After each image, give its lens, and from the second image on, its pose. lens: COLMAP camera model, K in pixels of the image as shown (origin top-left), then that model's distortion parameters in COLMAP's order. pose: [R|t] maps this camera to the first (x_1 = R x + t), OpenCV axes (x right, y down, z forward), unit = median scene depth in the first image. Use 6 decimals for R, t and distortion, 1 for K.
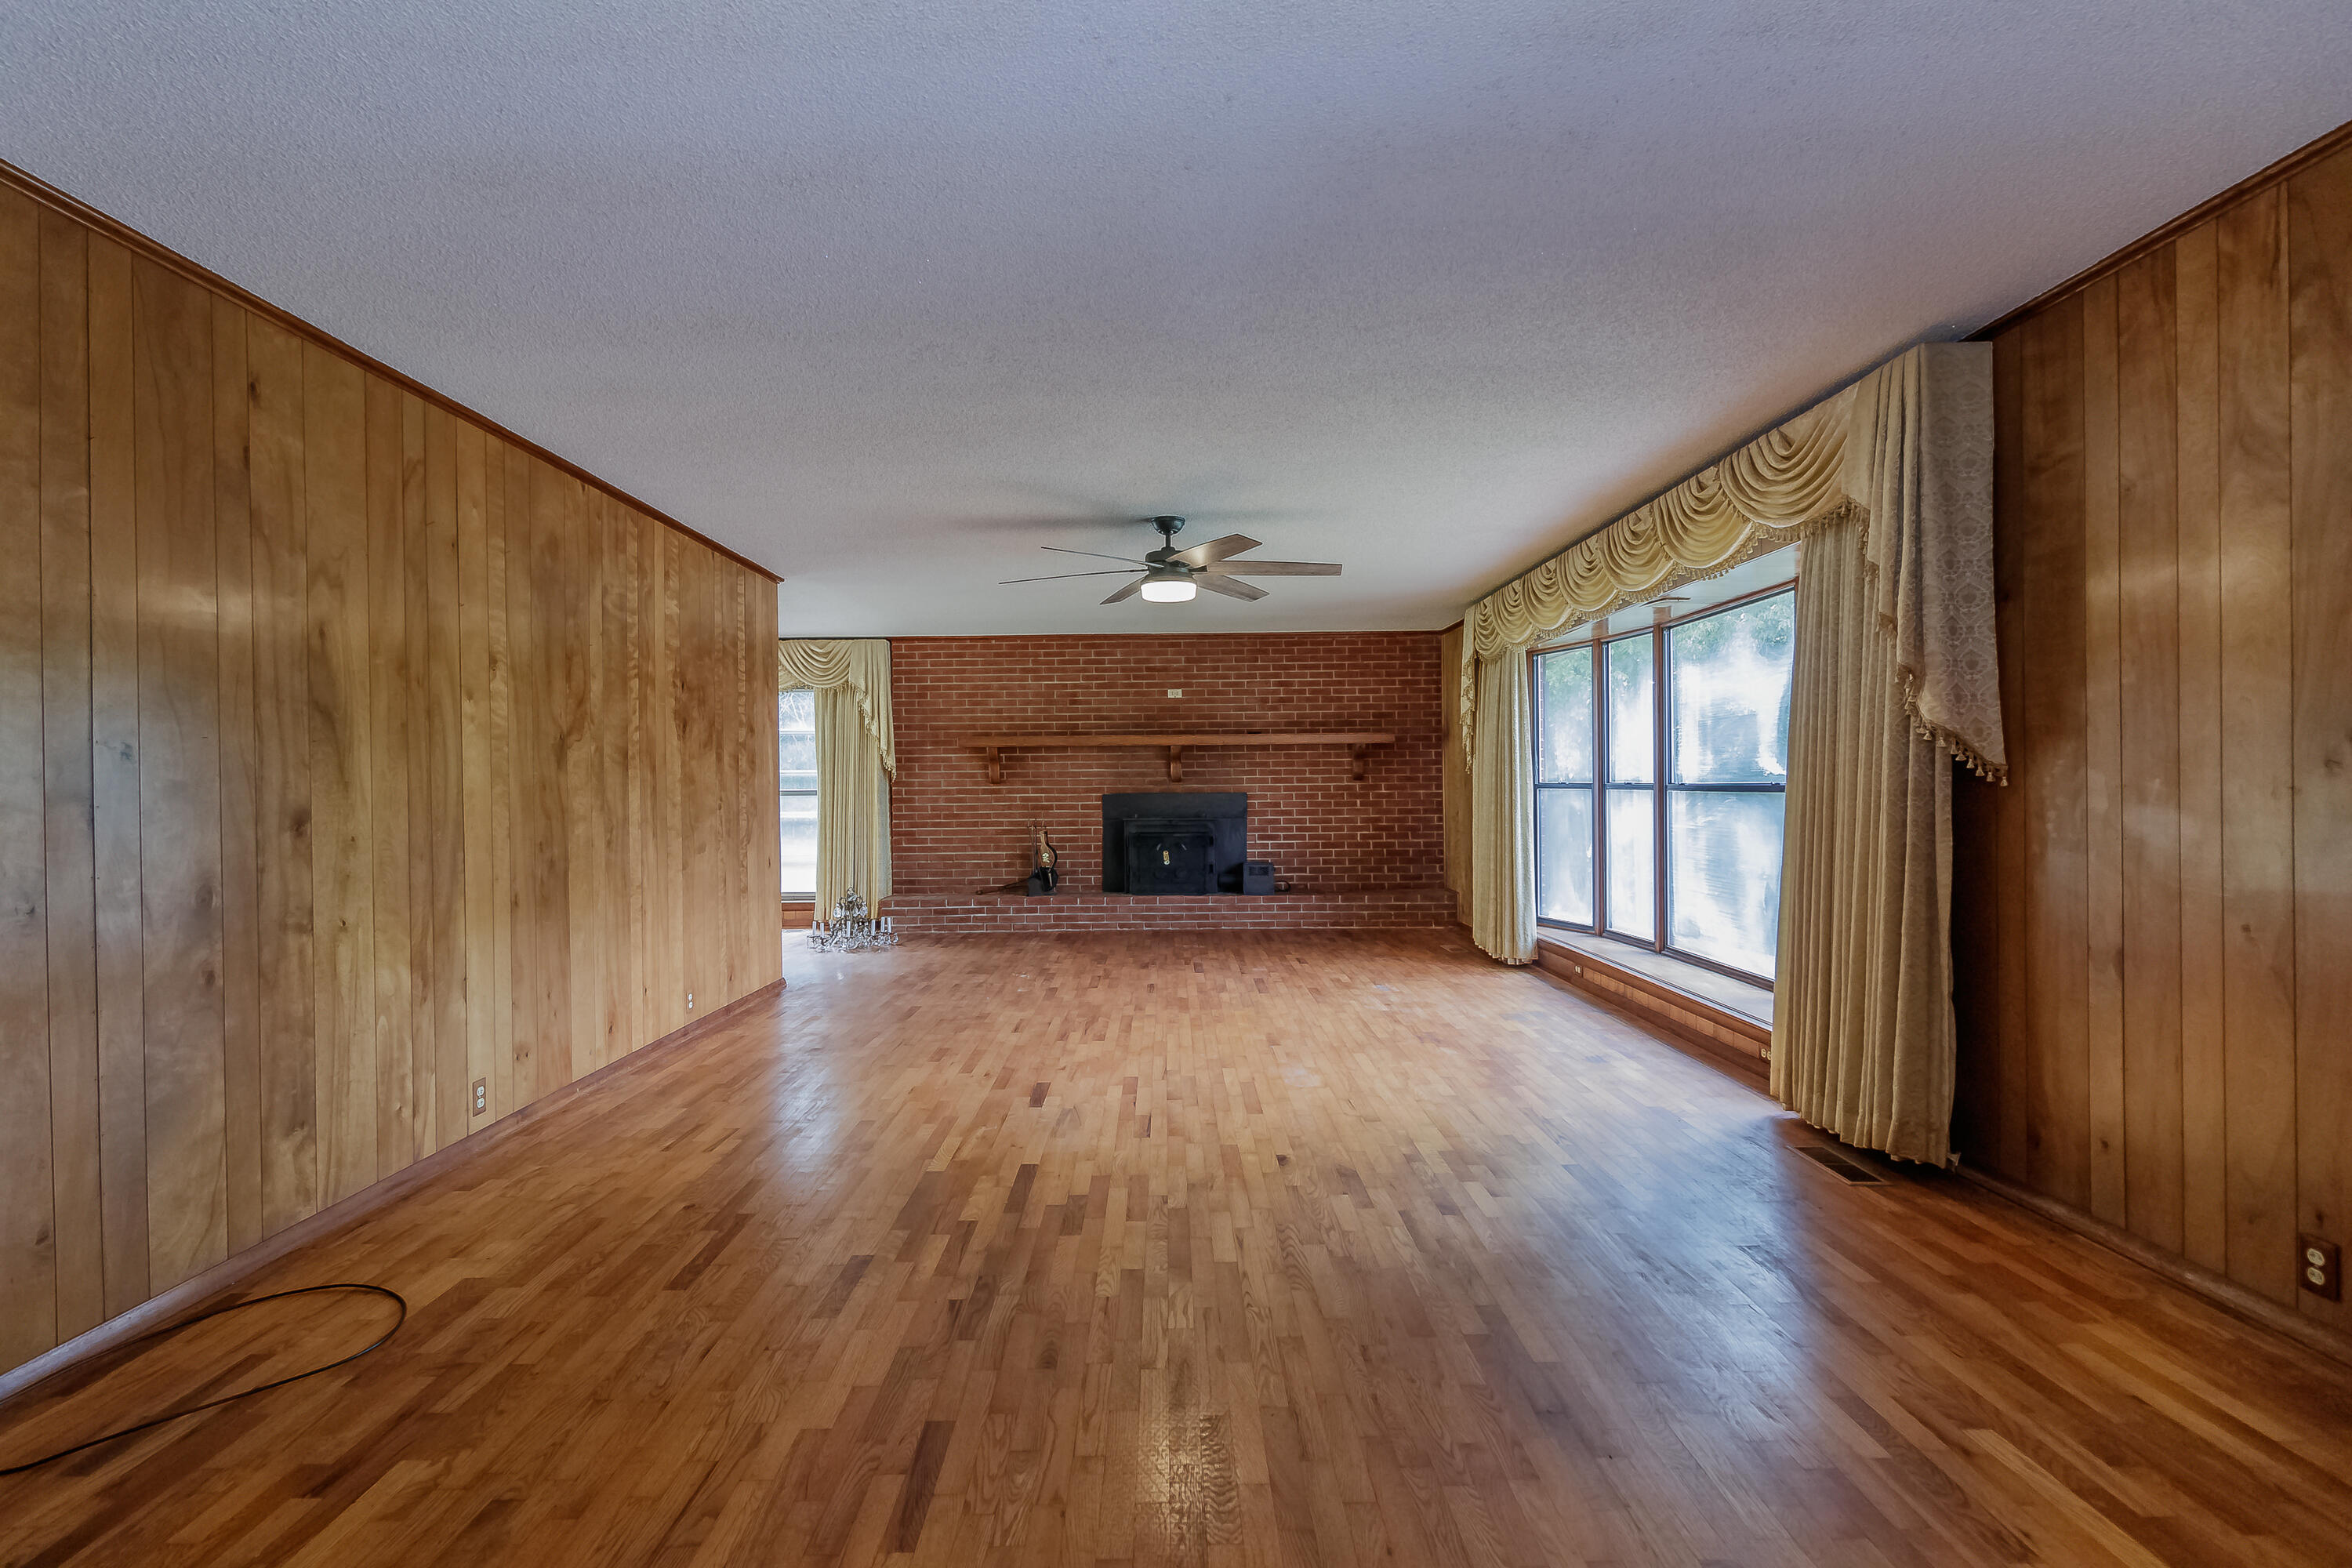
lens RADIAL K [[1082.4, 0, 1144.6], [0, 1082.4, 794.3], [0, 0, 1]] dist [-0.001676, 0.003339]
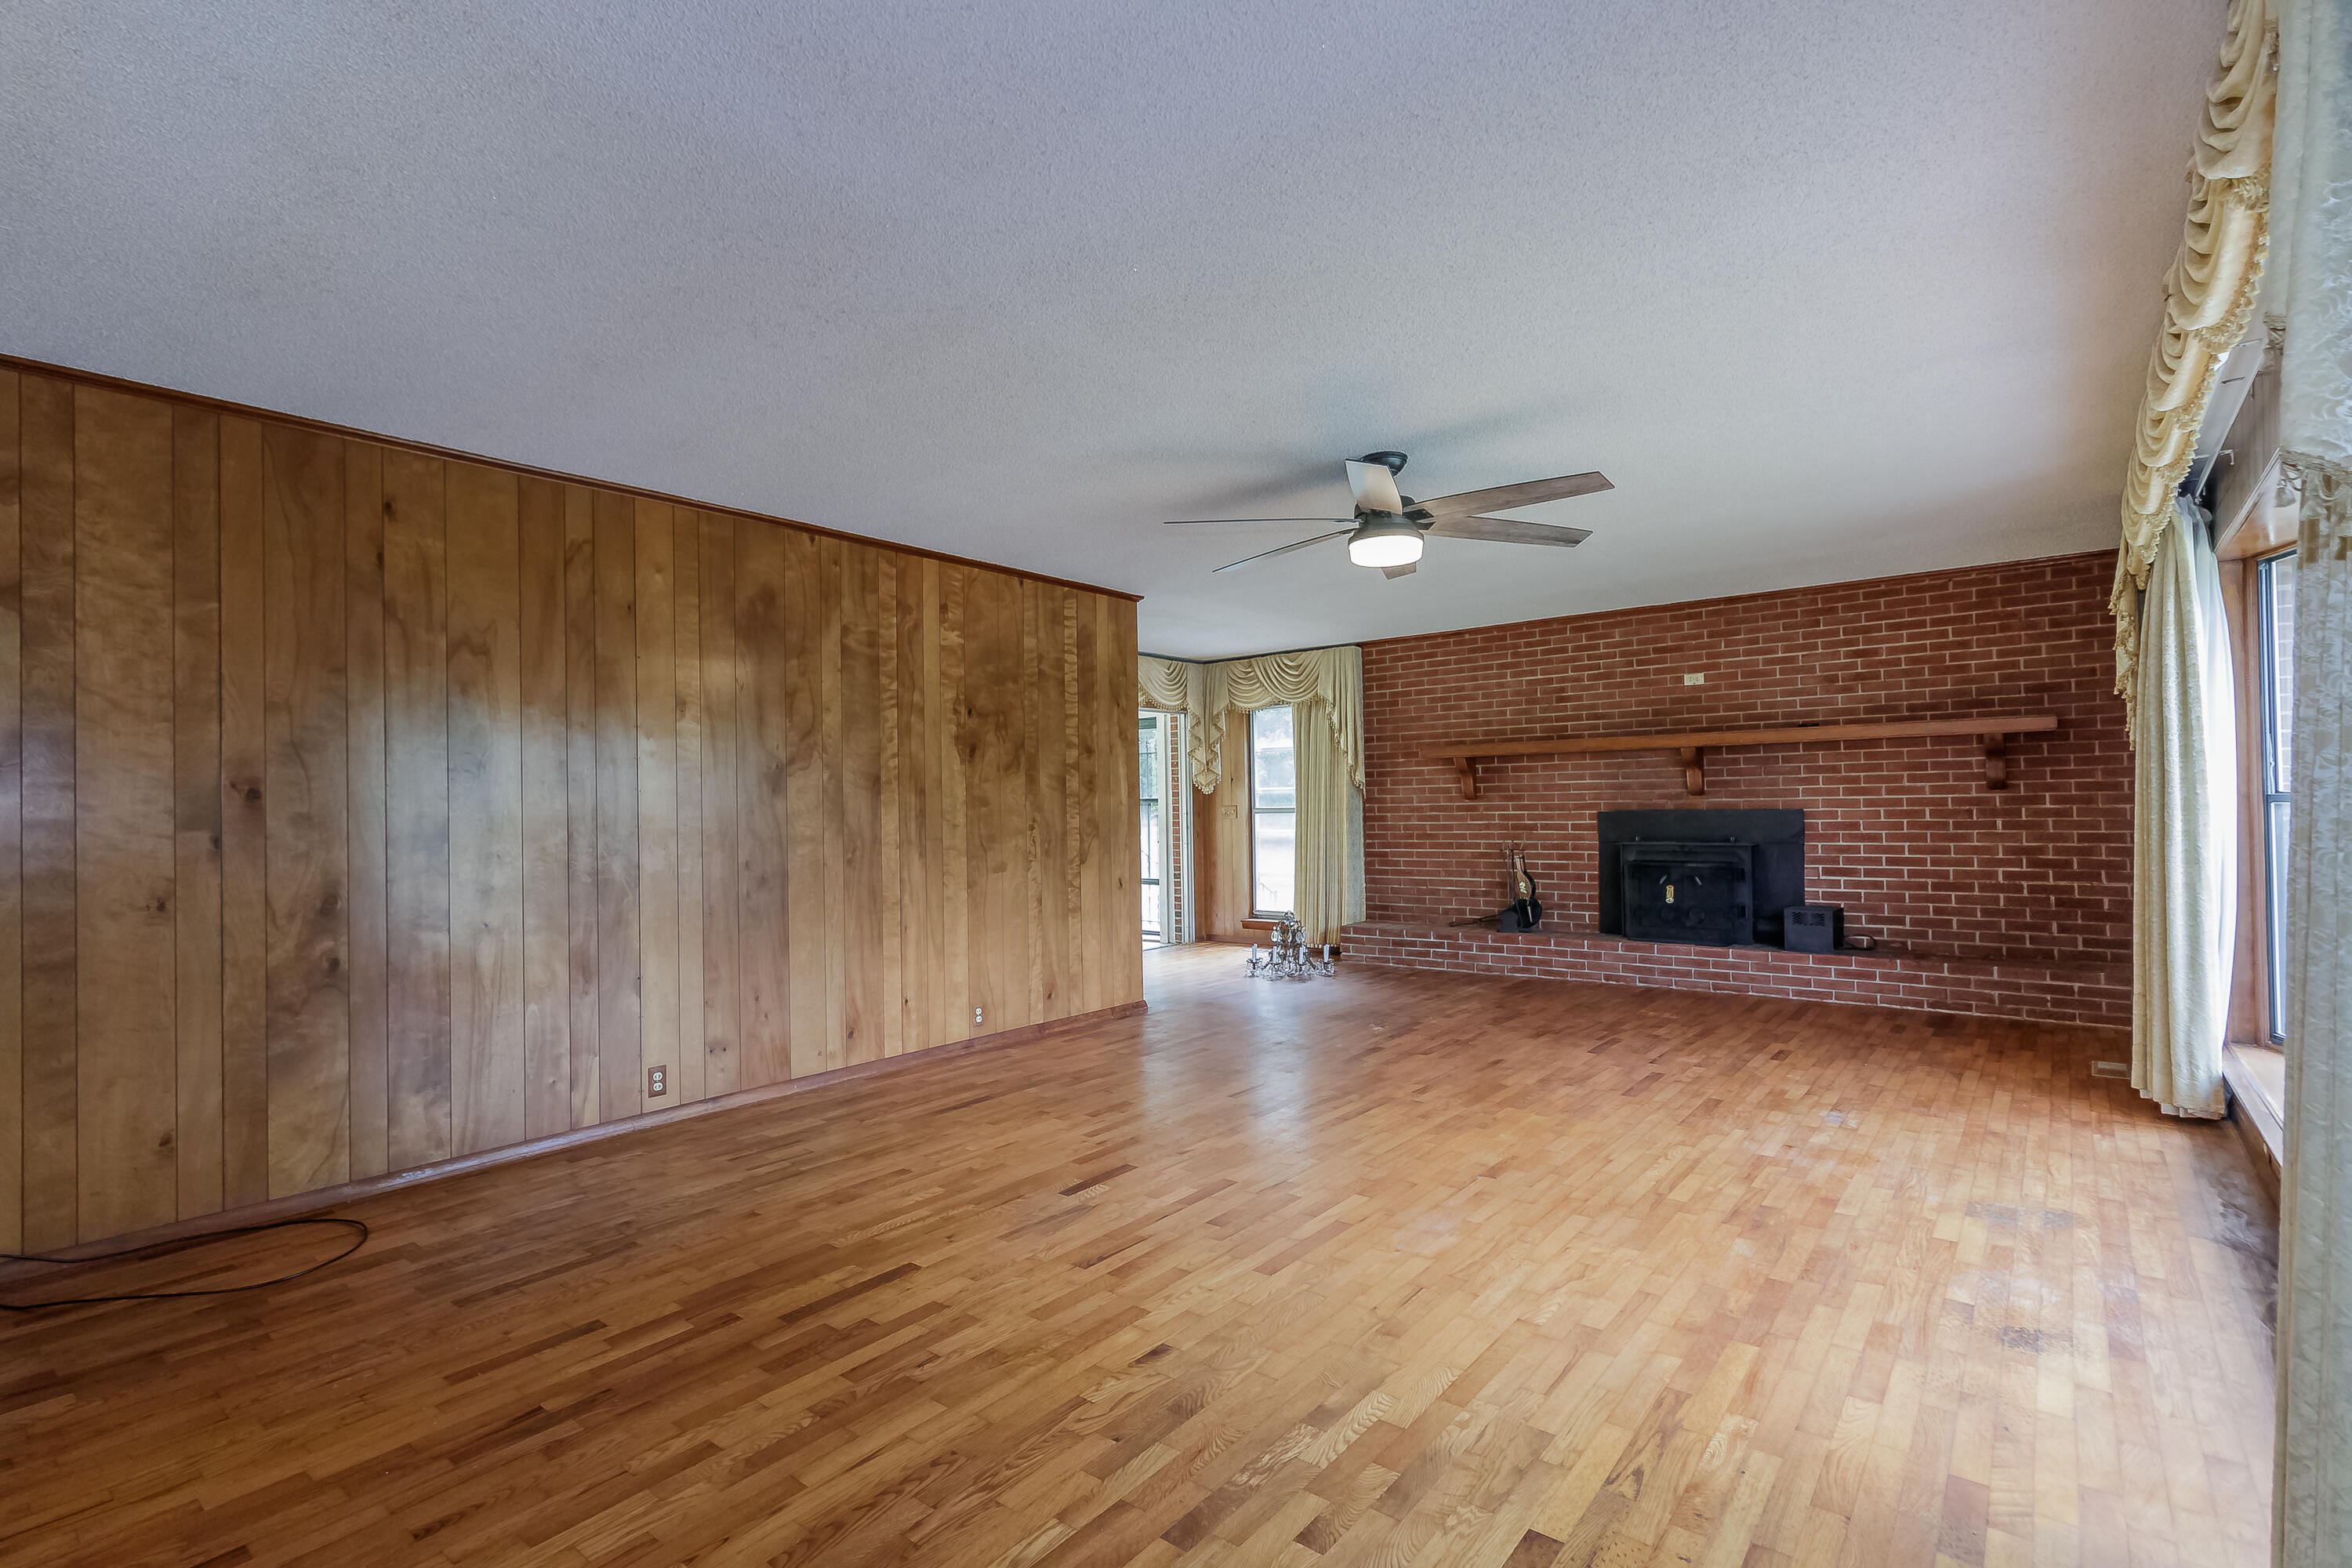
lens RADIAL K [[1082.4, 0, 1159.2], [0, 1082.4, 795.9], [0, 0, 1]] dist [-0.001676, 0.003339]
pose [[0.782736, -0.010713, -0.622262, 0.429298], [0.004335, 0.999921, -0.011761, -0.007374], [0.622339, 0.006508, 0.782721, 0.350636]]
